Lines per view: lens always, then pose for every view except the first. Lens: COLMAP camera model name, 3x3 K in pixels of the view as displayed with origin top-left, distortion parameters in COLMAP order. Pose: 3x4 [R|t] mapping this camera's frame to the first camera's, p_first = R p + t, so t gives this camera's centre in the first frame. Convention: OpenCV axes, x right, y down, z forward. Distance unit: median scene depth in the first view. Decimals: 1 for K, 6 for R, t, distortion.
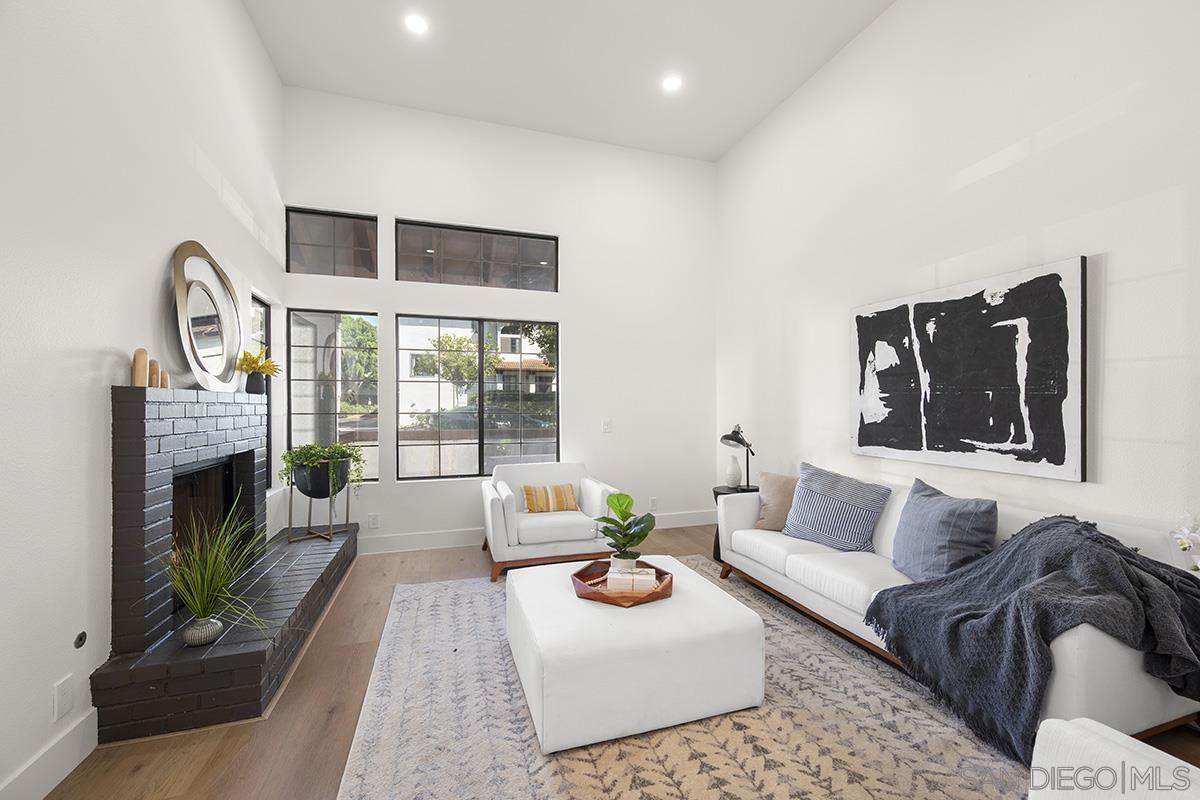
lens RADIAL K [[470.8, 0, 596.3], [0, 470.8, 405.0], [0, 0, 1]] dist [0.001154, -0.000041]
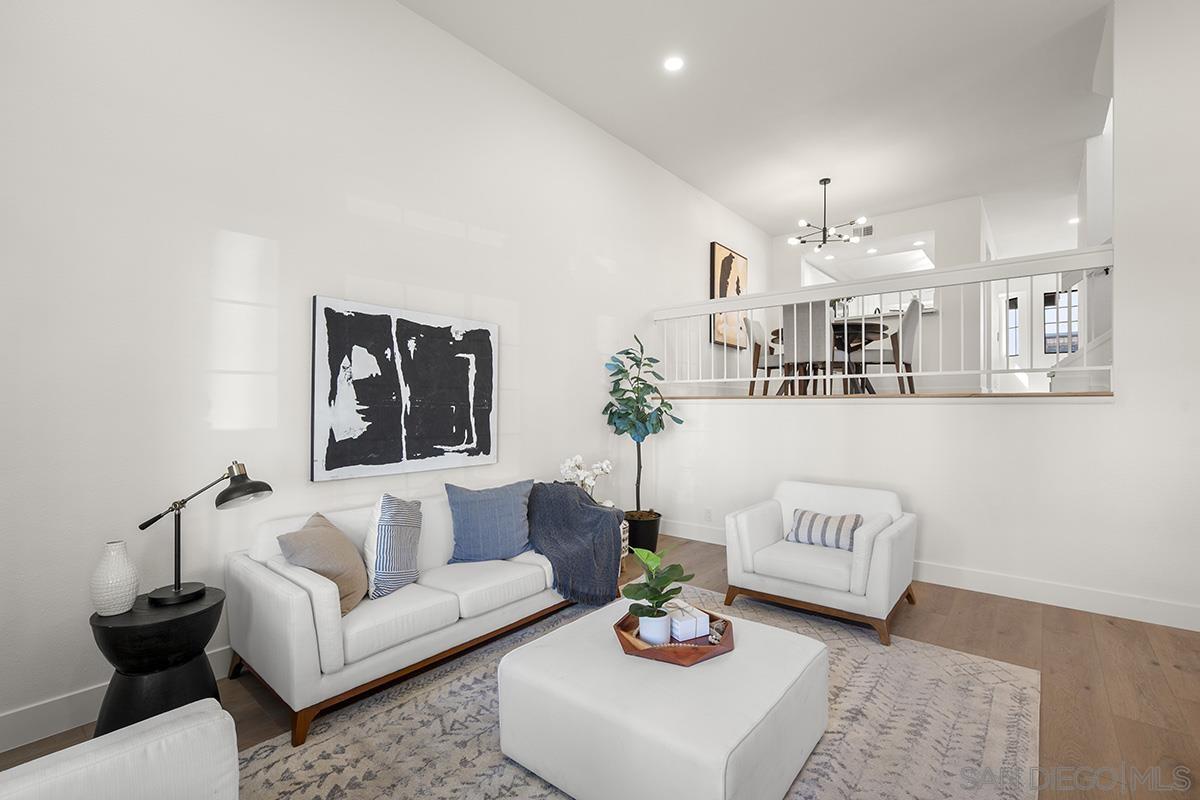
lens RADIAL K [[547.0, 0, 591.7], [0, 547.0, 399.9], [0, 0, 1]] dist [-0.005249, -0.000693]
pose [[-0.537284, 0.003038, 0.843396, -0.552088], [-0.003540, 0.999977, -0.005857, -0.033722], [-0.843394, -0.006133, -0.537260, 1.306385]]
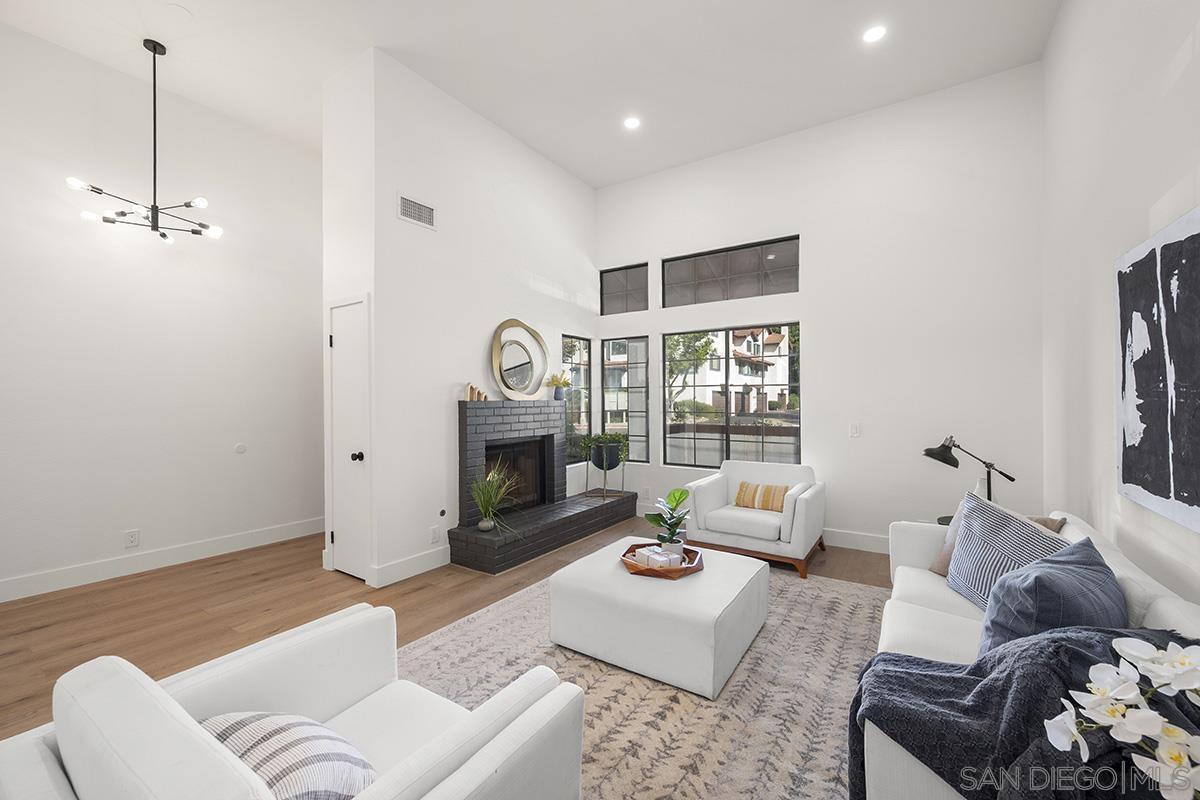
lens RADIAL K [[470.8, 0, 599.5], [0, 470.8, 398.6], [0, 0, 1]] dist [0.001154, -0.000041]
pose [[0.631399, -0.003412, -0.775451, 0.704419], [0.006880, 0.999976, 0.001201, -0.032854], [0.775428, -0.006093, 0.631407, 0.091622]]
